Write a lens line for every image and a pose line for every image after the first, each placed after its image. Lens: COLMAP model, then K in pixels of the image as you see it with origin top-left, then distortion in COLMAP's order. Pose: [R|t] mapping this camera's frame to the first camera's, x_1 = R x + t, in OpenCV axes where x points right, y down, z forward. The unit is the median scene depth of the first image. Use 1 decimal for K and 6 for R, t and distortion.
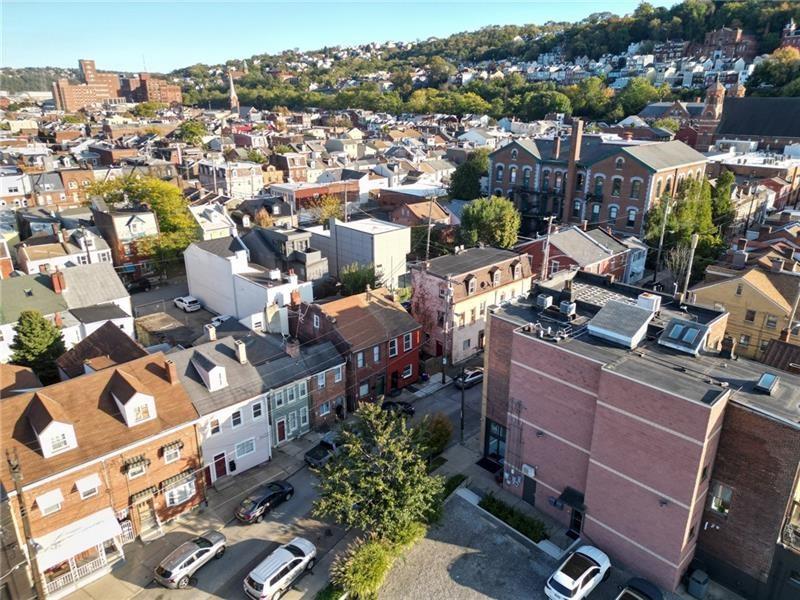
lens RADIAL K [[558.1, 0, 402.1], [0, 558.1, 299.7], [0, 0, 1]] dist [0.059189, -0.042483]
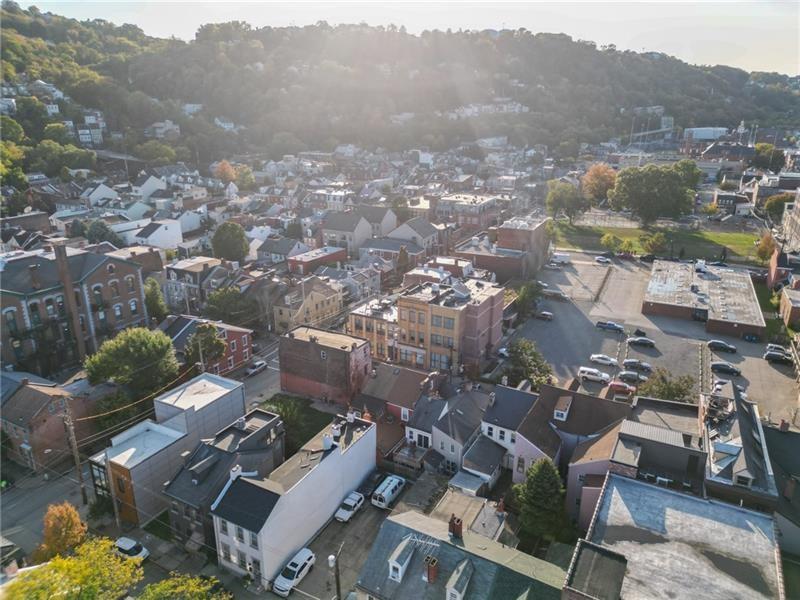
lens RADIAL K [[558.1, 0, 400.1], [0, 558.1, 297.6], [0, 0, 1]] dist [0.059189, -0.042483]
pose [[-0.299414, -0.303515, 0.904561, -0.987215], [0.335433, 0.854050, 0.397597, -0.546325], [-0.893217, 0.422465, -0.153905, 0.844723]]
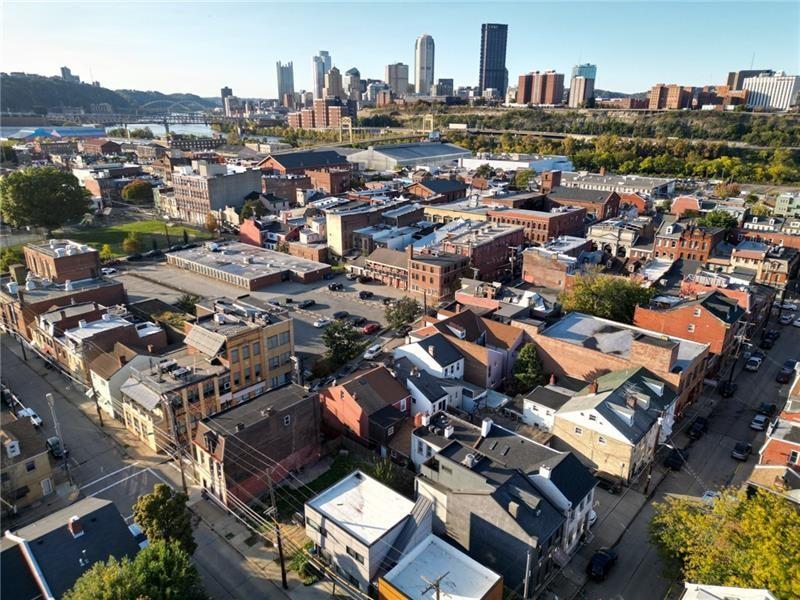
lens RADIAL K [[558.1, 0, 397.0], [0, 558.1, 299.5], [0, 0, 1]] dist [0.059189, -0.042483]
pose [[-0.996671, 0.023998, -0.077918, -0.050633], [-0.031379, 0.769176, 0.638266, -0.790291], [0.075250, 0.638586, -0.765862, 1.454176]]
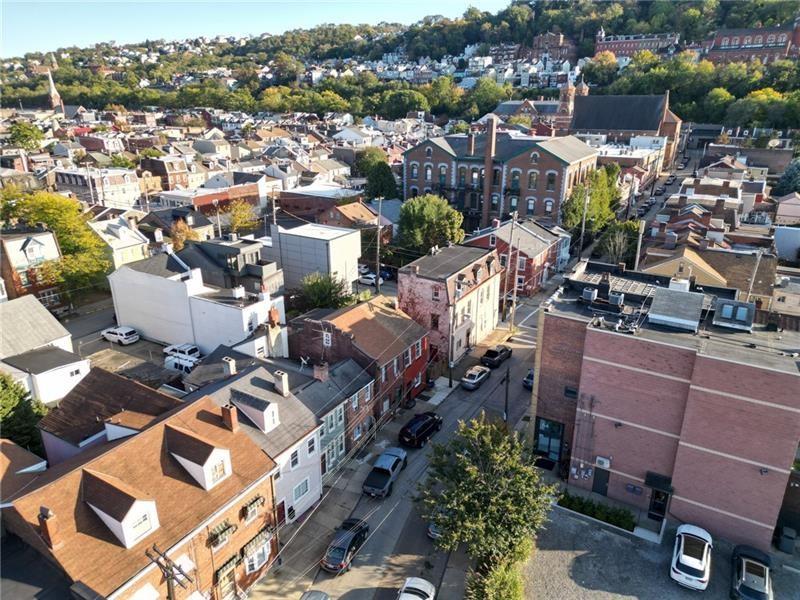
lens RADIAL K [[558.1, 0, 400.1], [0, 558.1, 299.2], [0, 0, 1]] dist [0.059189, -0.042483]
pose [[0.962487, -0.095692, 0.253893, -0.186414], [0.095170, 0.995357, 0.014368, -0.020200], [-0.254089, 0.010335, 0.967126, 0.054627]]
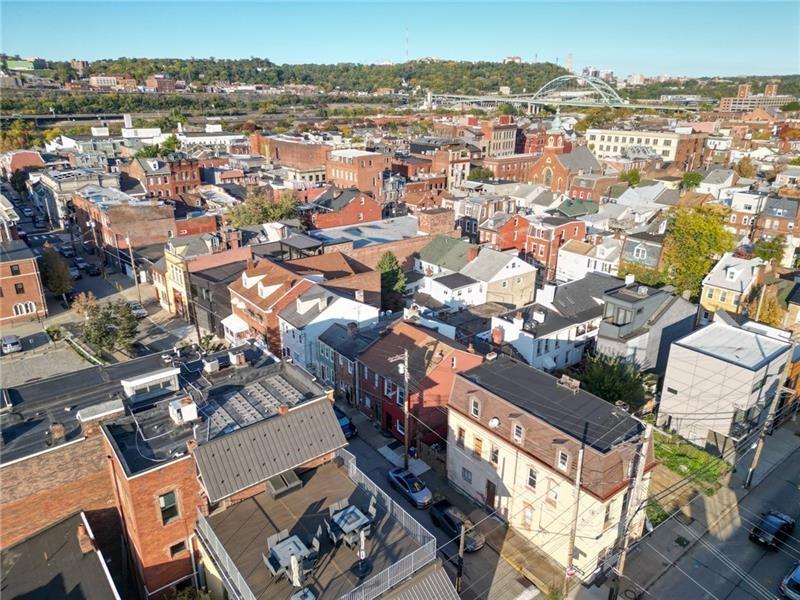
lens RADIAL K [[558.1, 0, 404.0], [0, 558.1, 298.7], [0, 0, 1]] dist [0.059189, -0.042483]
pose [[-0.088705, 0.345452, -0.934235, 0.601139], [-0.356669, 0.864722, 0.353614, -0.290461], [0.930010, 0.364580, 0.046507, 0.653322]]
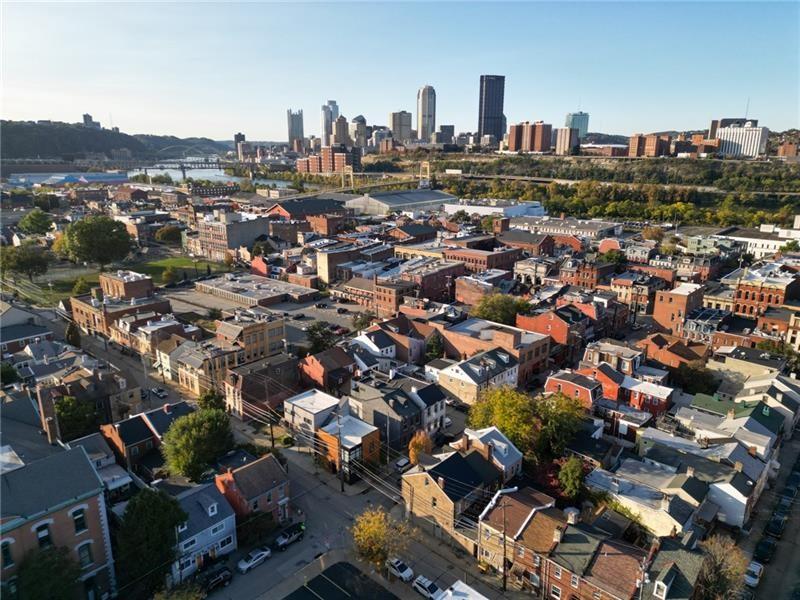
lens RADIAL K [[558.1, 0, 401.9], [0, 558.1, 305.9], [0, 0, 1]] dist [0.059189, -0.042483]
pose [[-0.997184, 0.018916, -0.072568, -0.176019], [-0.028021, 0.803594, 0.594518, -1.145903], [0.069561, 0.594877, -0.800801, 2.047061]]
